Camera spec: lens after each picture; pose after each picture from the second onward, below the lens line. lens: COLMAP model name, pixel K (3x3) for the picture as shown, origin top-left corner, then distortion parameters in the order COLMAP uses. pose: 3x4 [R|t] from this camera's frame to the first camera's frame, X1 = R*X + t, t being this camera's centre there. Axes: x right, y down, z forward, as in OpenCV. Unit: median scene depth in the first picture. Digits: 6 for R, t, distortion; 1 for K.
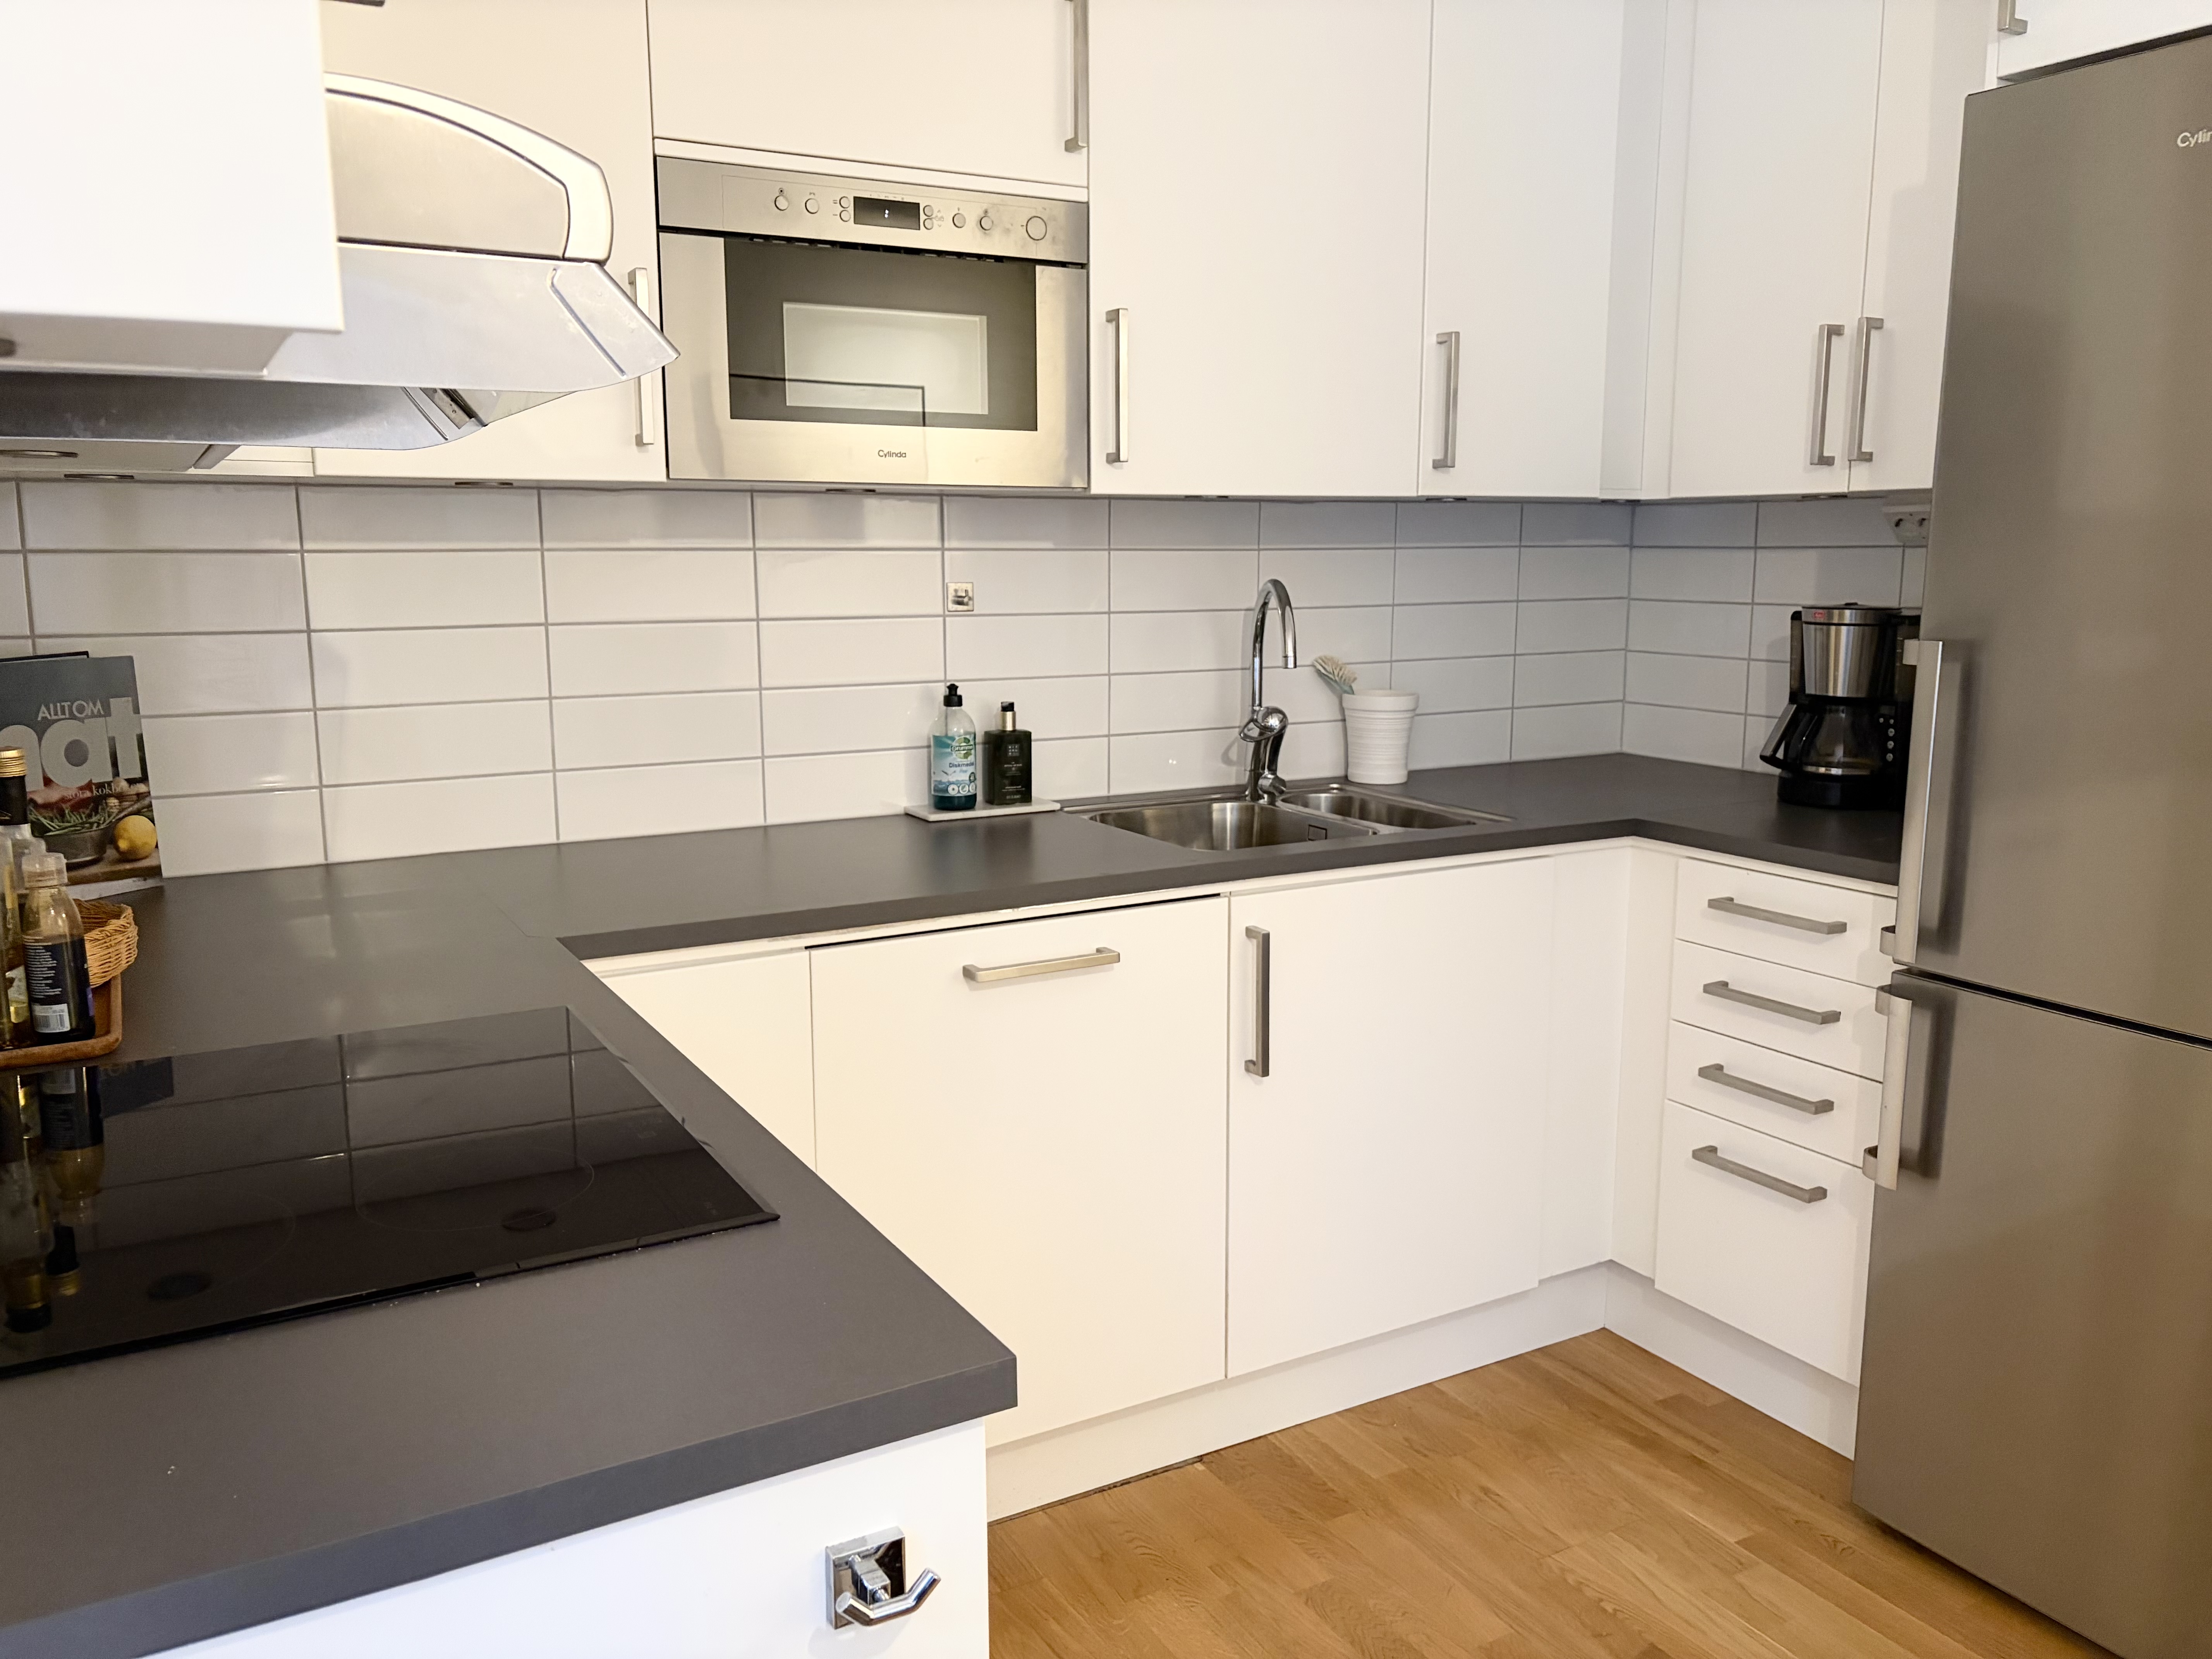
lens RADIAL K [[1699.6, 0, 1106.0], [0, 1699.6, 829.5], [0, 0, 1]] dist [0.057709, -0.057731]
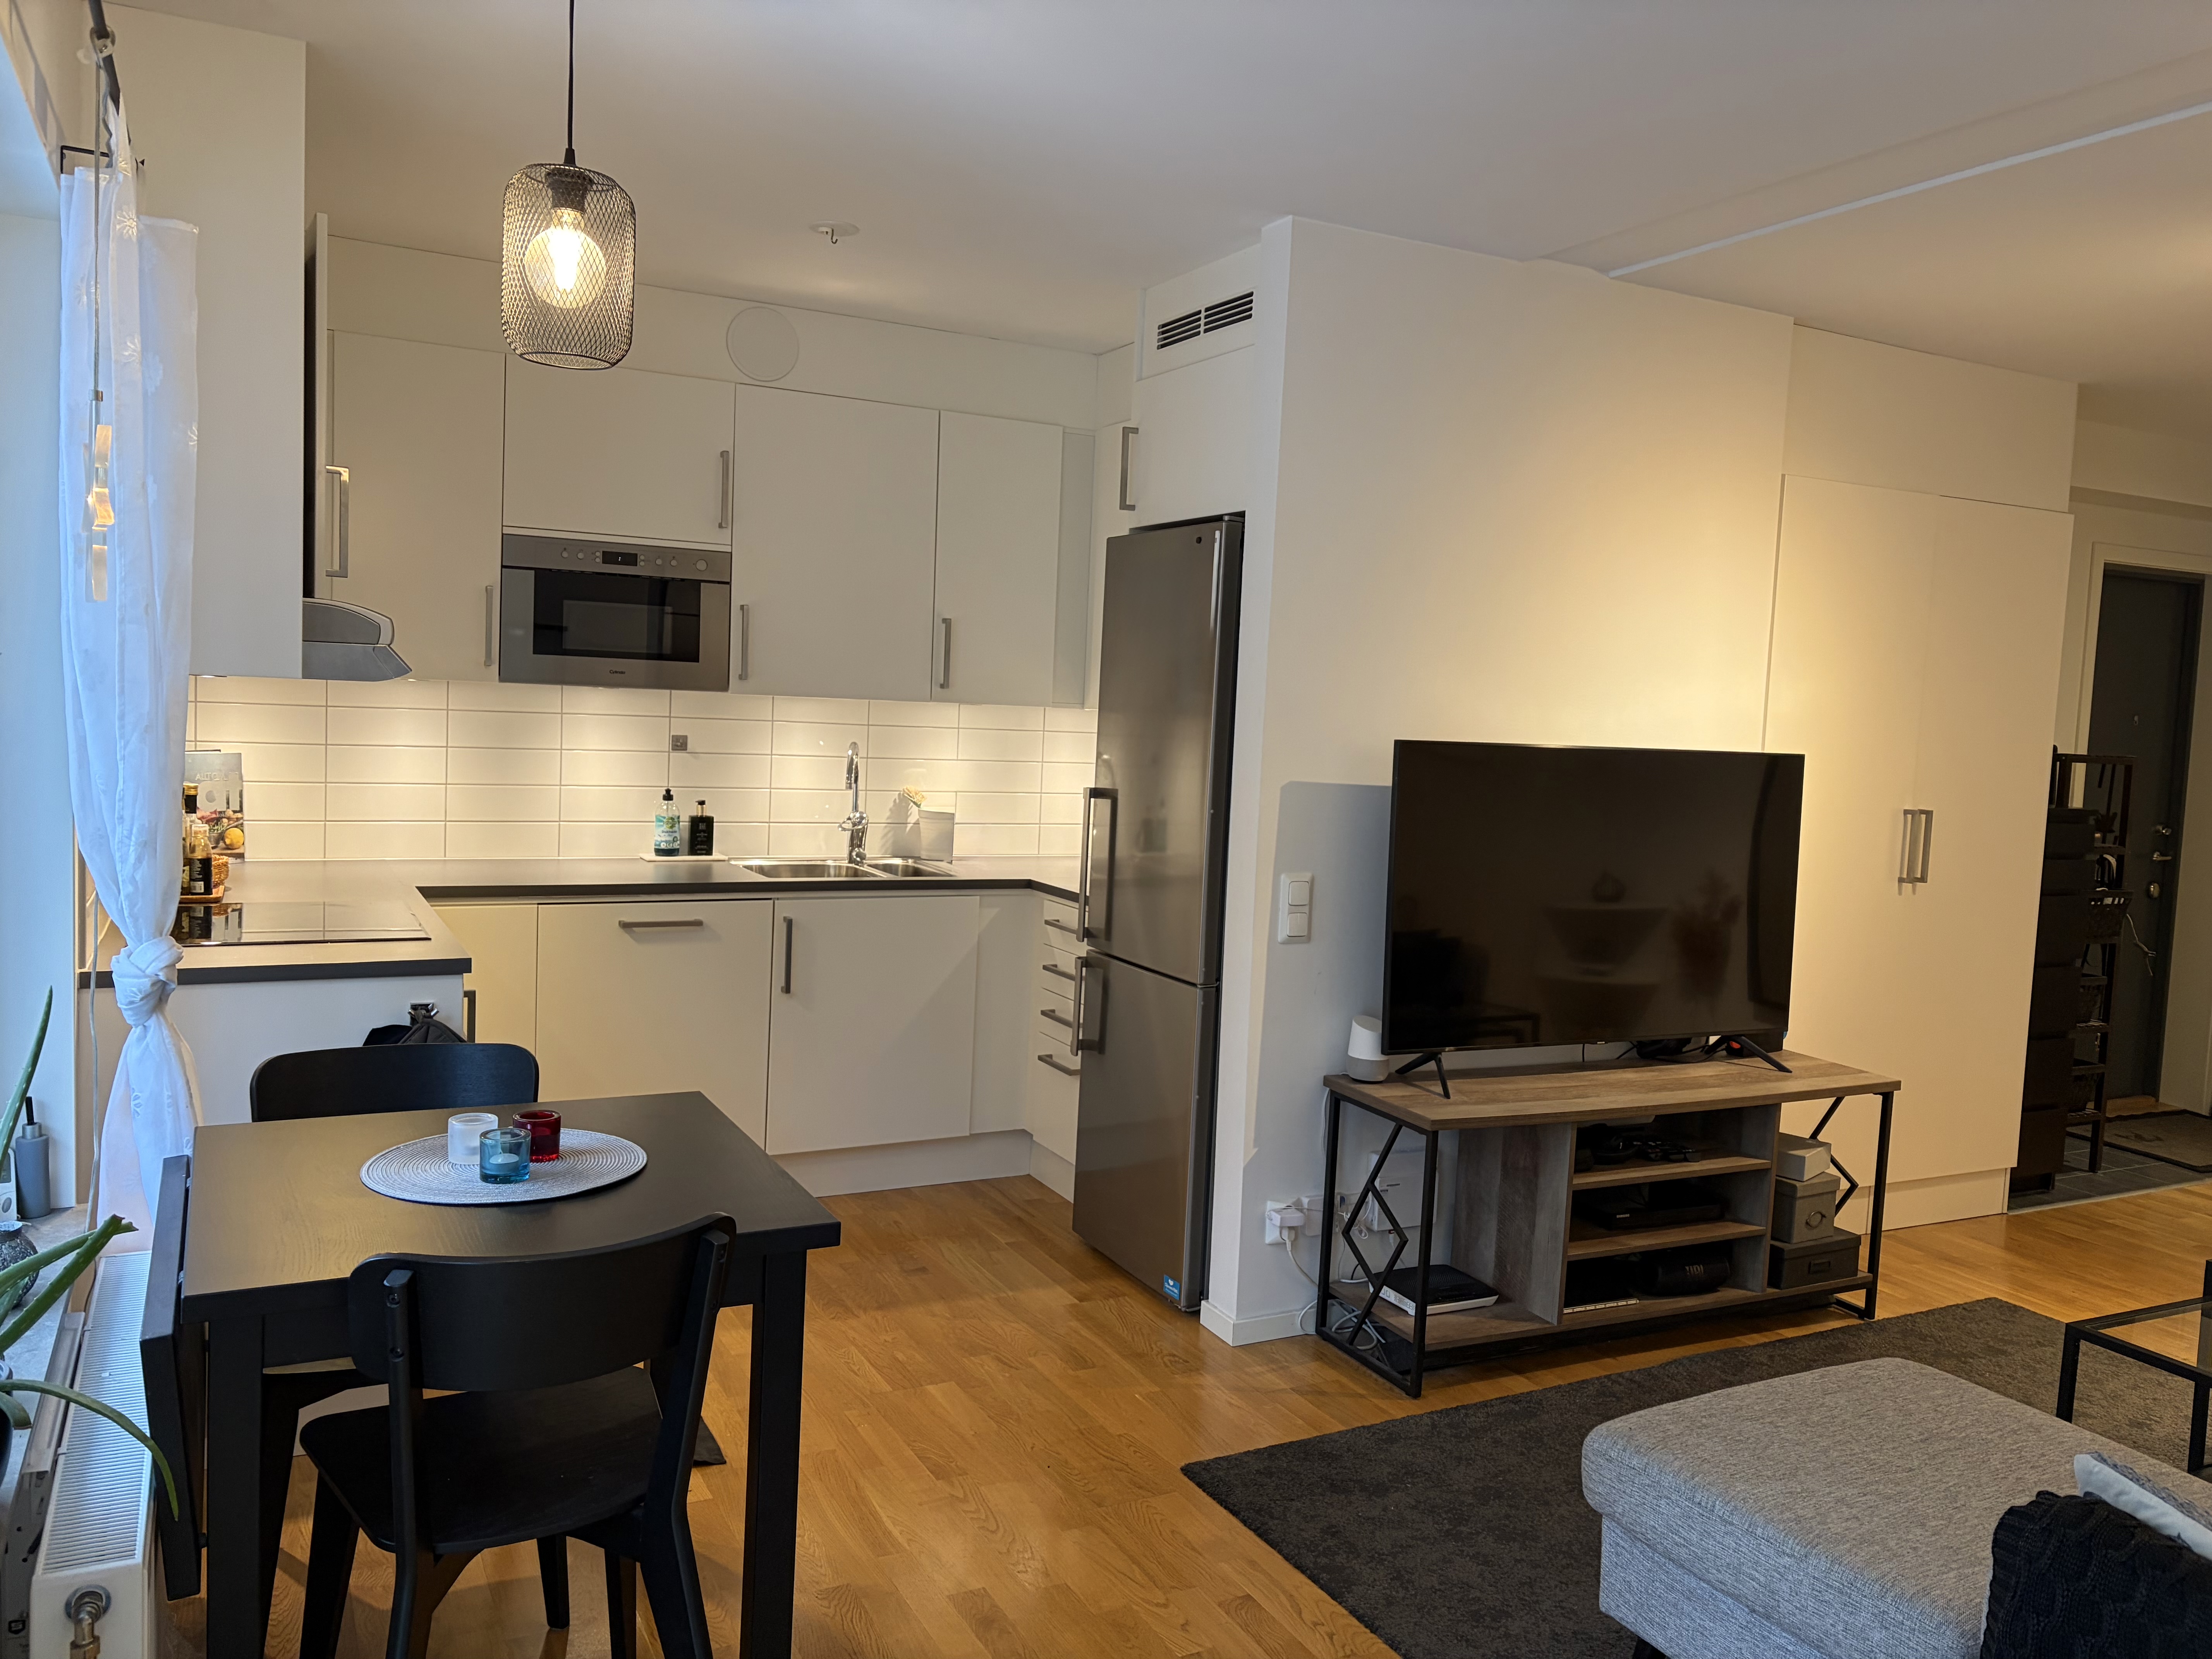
lens RADIAL K [[1681.5, 0, 1131.8], [0, 1681.5, 811.2], [0, 0, 1]] dist [0.009340, -0.000387]
pose [[0.998344, 0.051144, -0.026344, 0.545619], [-0.053406, 0.994151, -0.093866, 0.099524], [0.021390, 0.095117, 0.995236, -0.962365]]
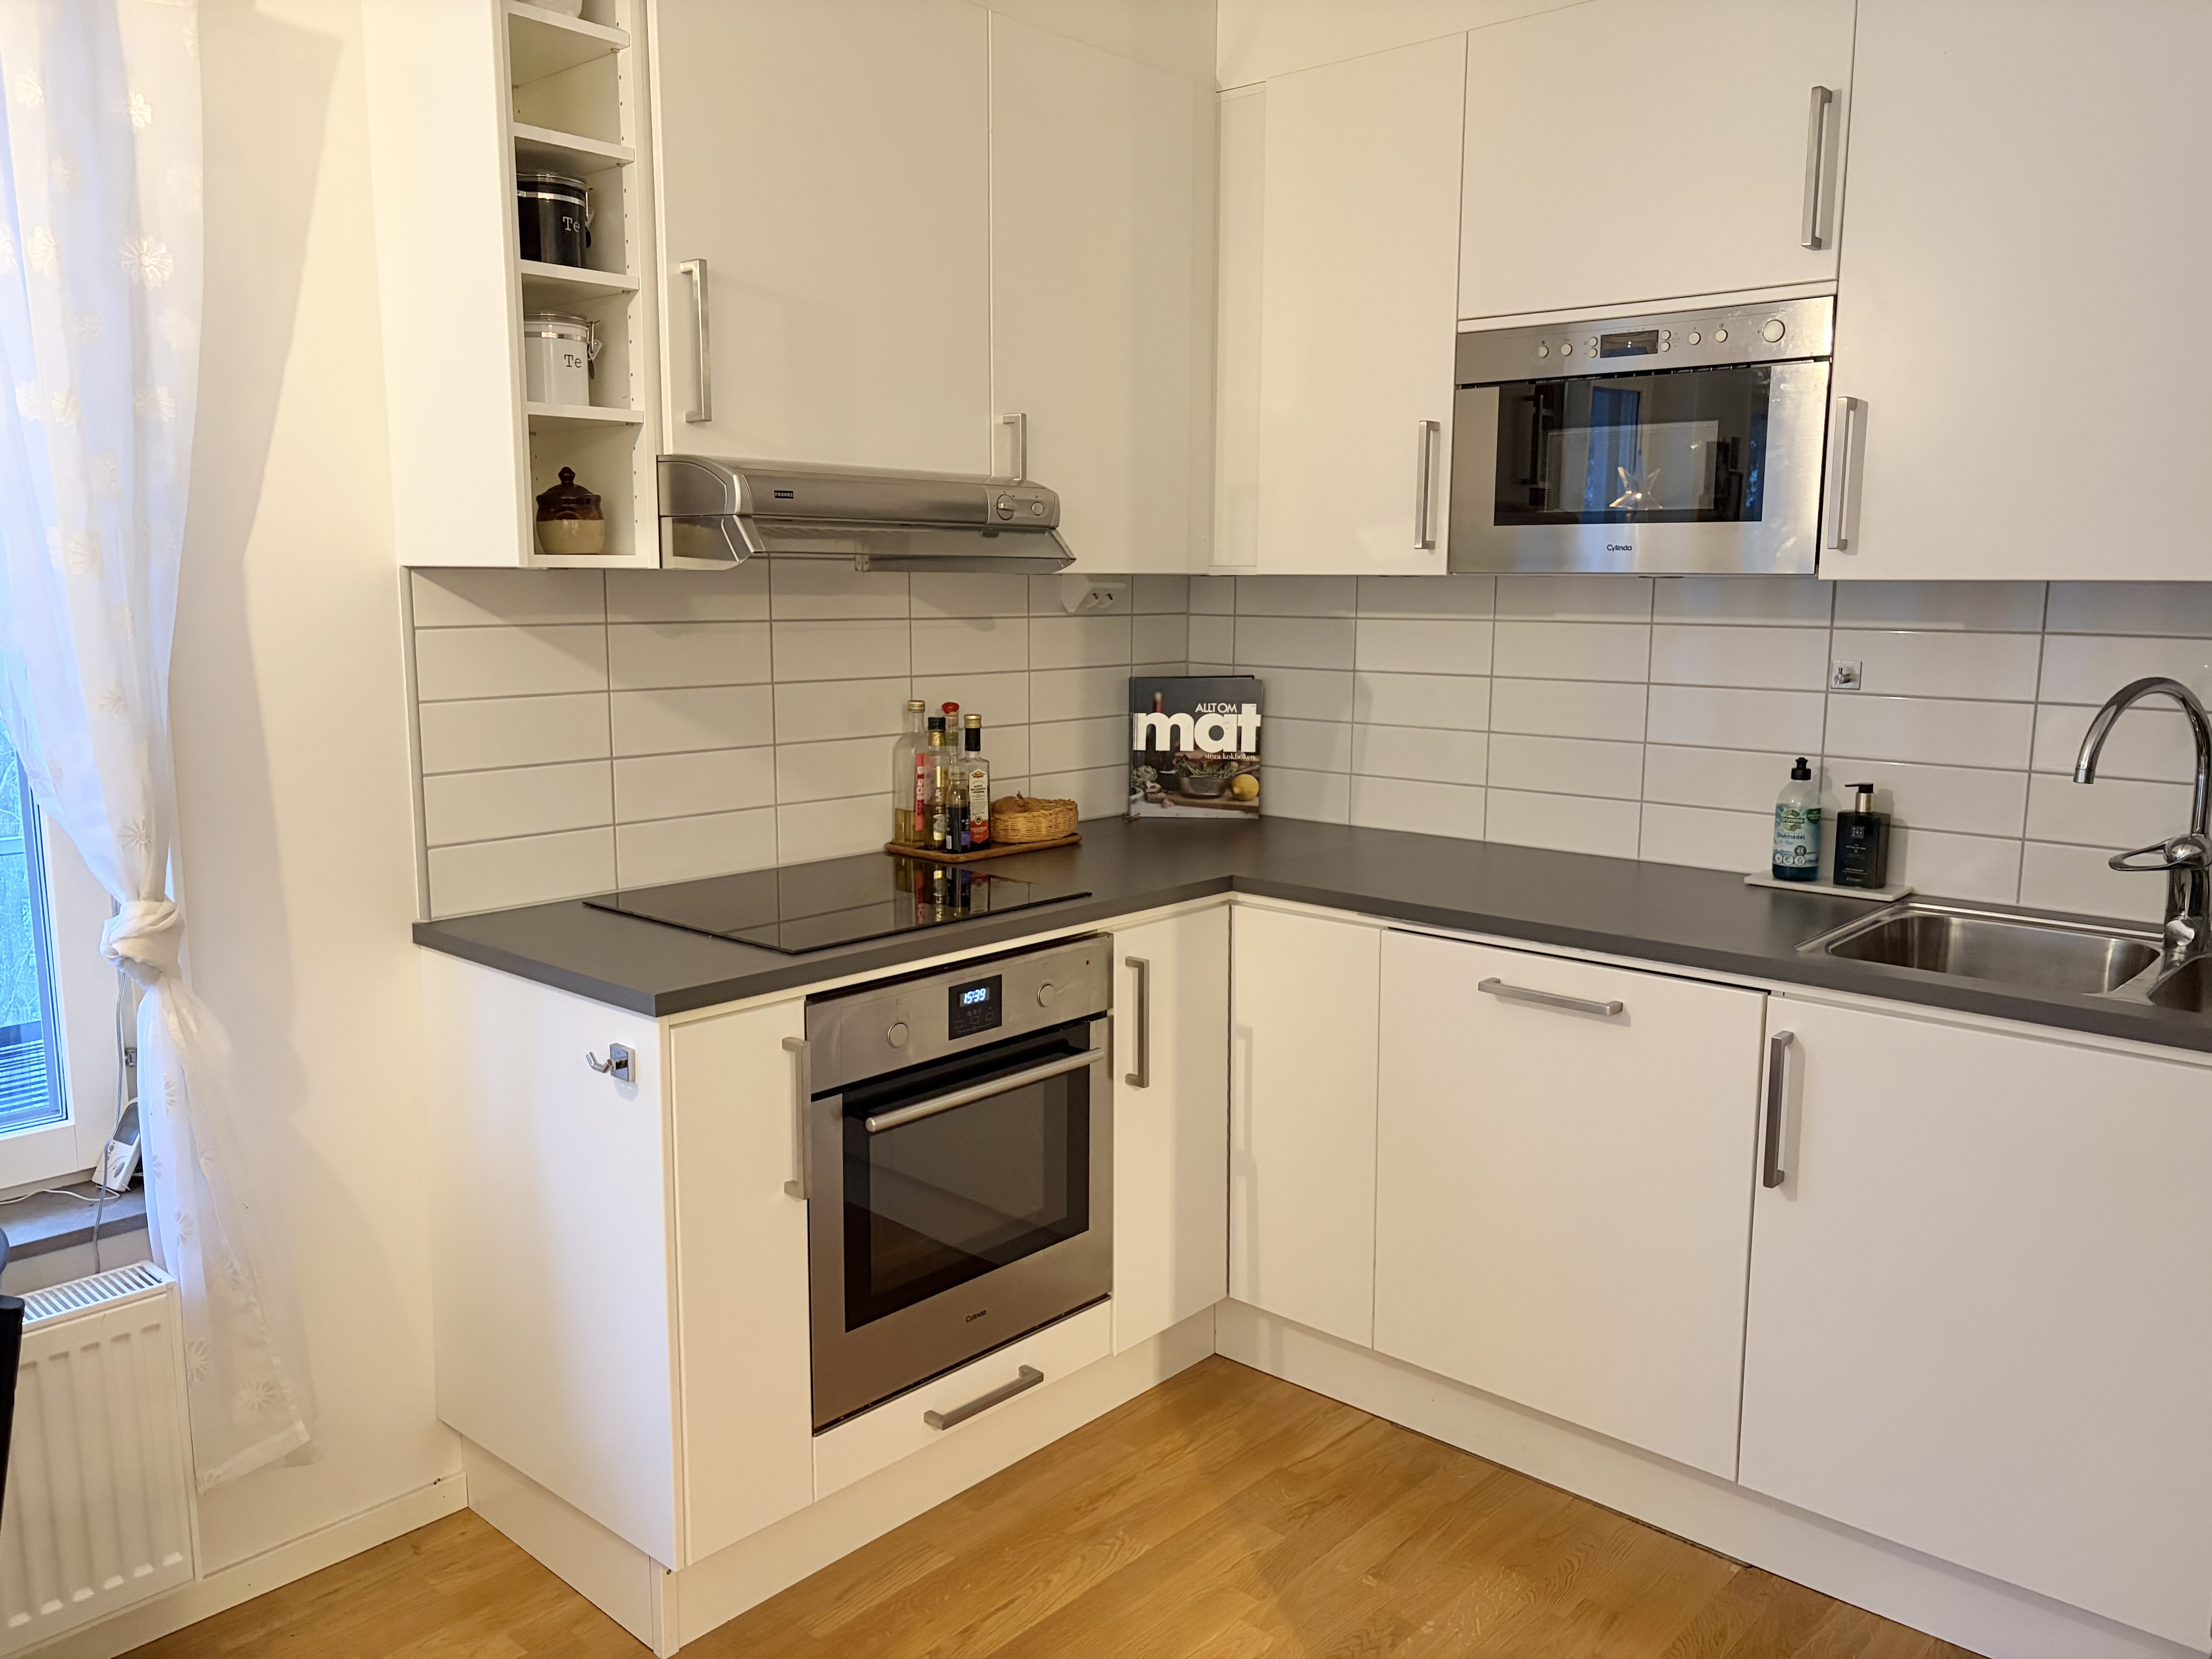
lens RADIAL K [[1654.4, 0, 1106.0], [0, 1654.4, 829.5], [0, 0, 1]] dist [0.038750, -0.055117]
pose [[0.311189, 0.149535, -0.938510, 0.852214], [-0.158947, 0.981823, 0.103732, -0.094044], [0.936962, 0.116893, 0.329300, 0.326048]]
